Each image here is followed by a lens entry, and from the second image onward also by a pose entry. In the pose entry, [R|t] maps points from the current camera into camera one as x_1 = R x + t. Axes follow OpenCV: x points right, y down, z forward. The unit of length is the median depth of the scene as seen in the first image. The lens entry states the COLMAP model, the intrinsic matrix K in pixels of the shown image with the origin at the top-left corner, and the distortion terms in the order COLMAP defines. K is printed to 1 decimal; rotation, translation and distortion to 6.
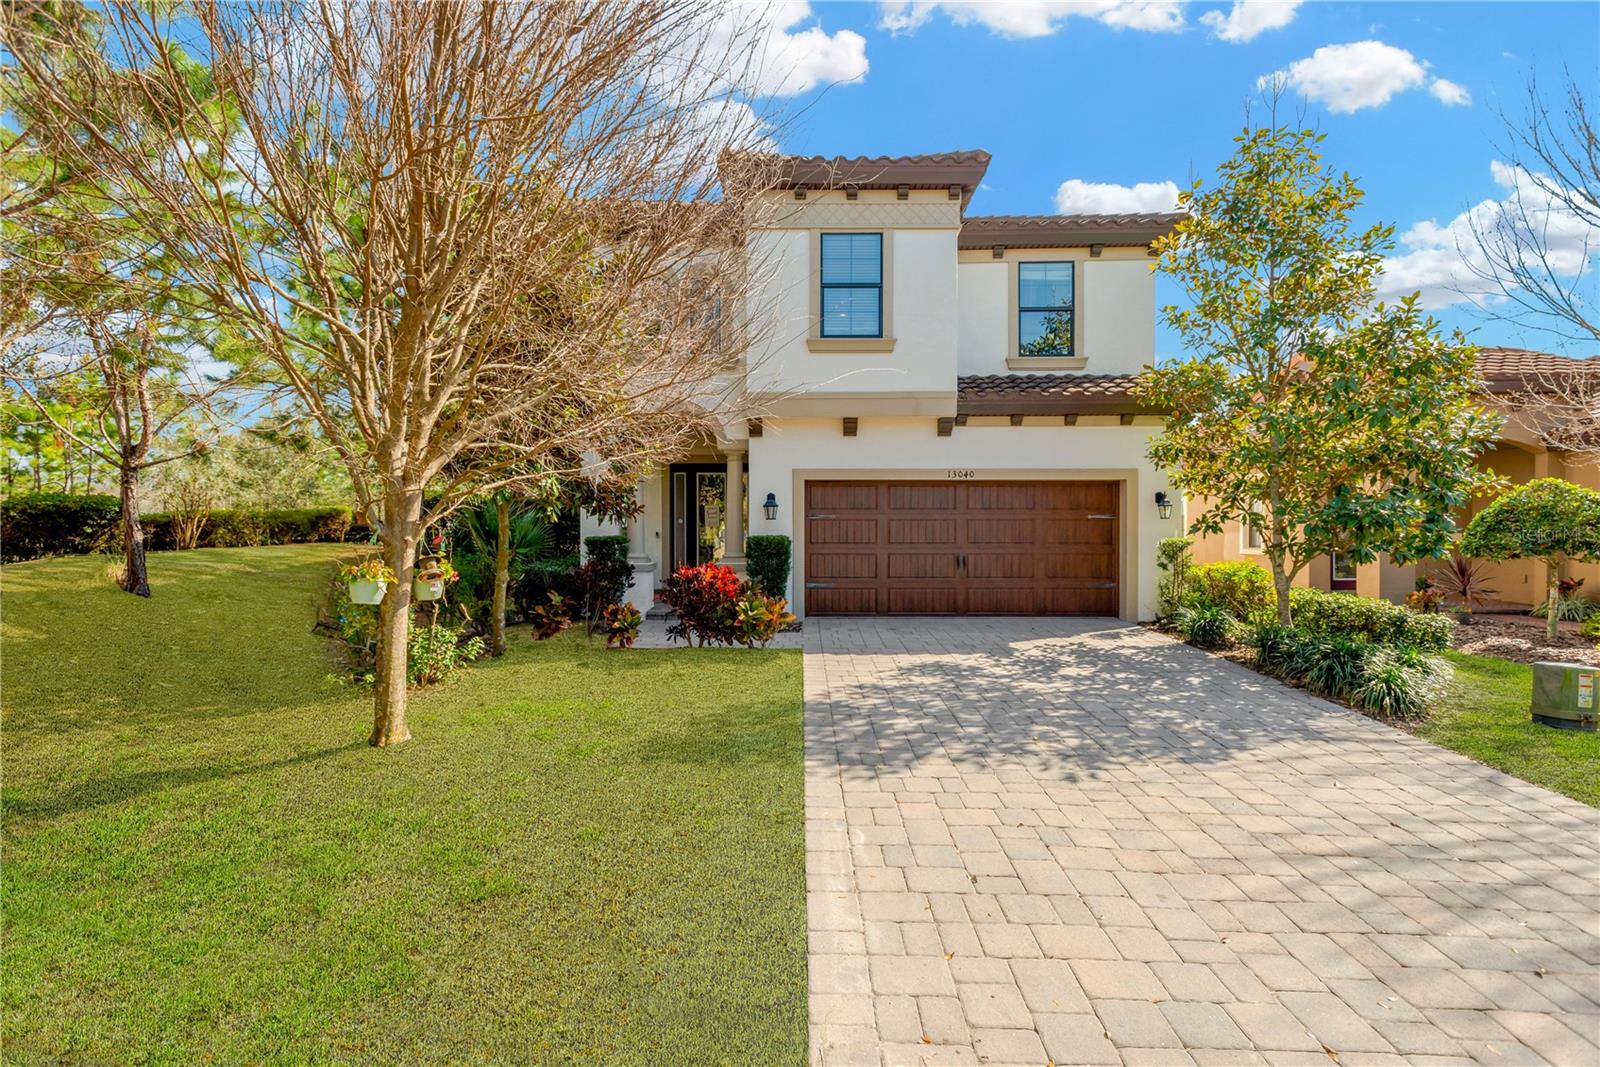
lens RADIAL K [[746.8, 0, 798.0], [0, 746.8, 528.2], [0, 0, 1]] dist [0.016087, -0.000471]
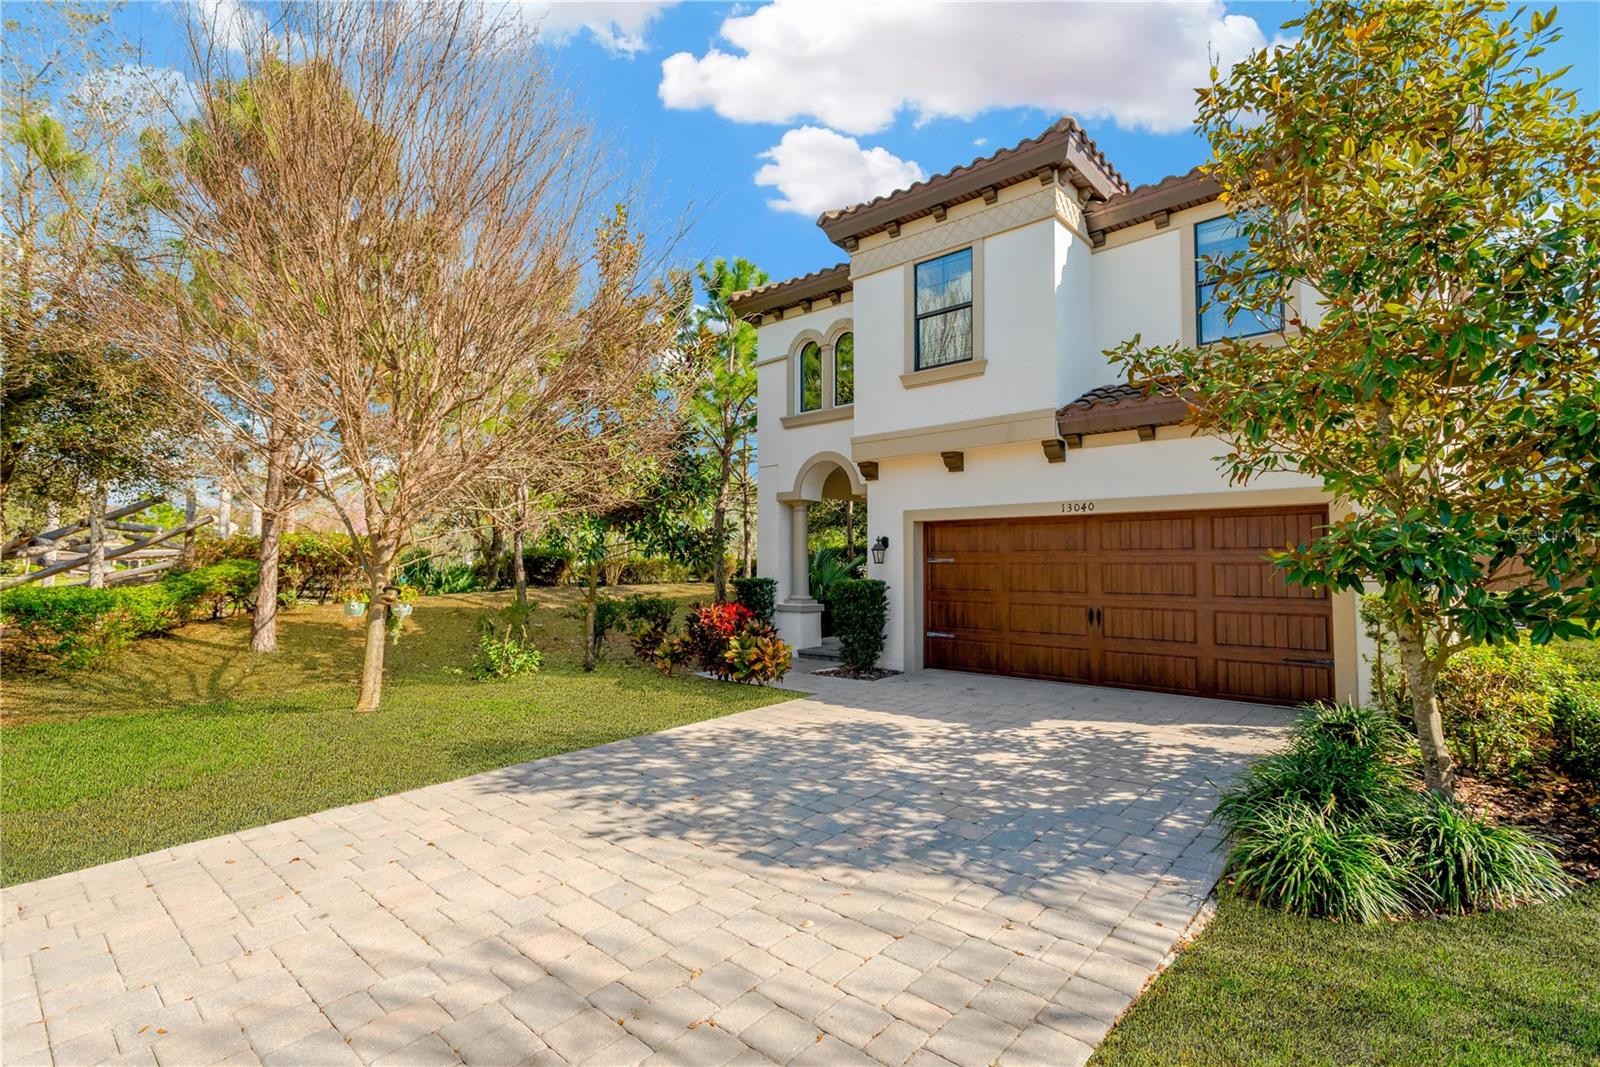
lens RADIAL K [[746.8, 0, 798.0], [0, 746.8, 528.2], [0, 0, 1]] dist [0.016087, -0.000471]
pose [[0.754289, -0.032844, -0.655721, 0.536366], [-0.009581, 0.998091, -0.061015, 0.002816], [0.656473, 0.052305, 0.752534, 0.198804]]
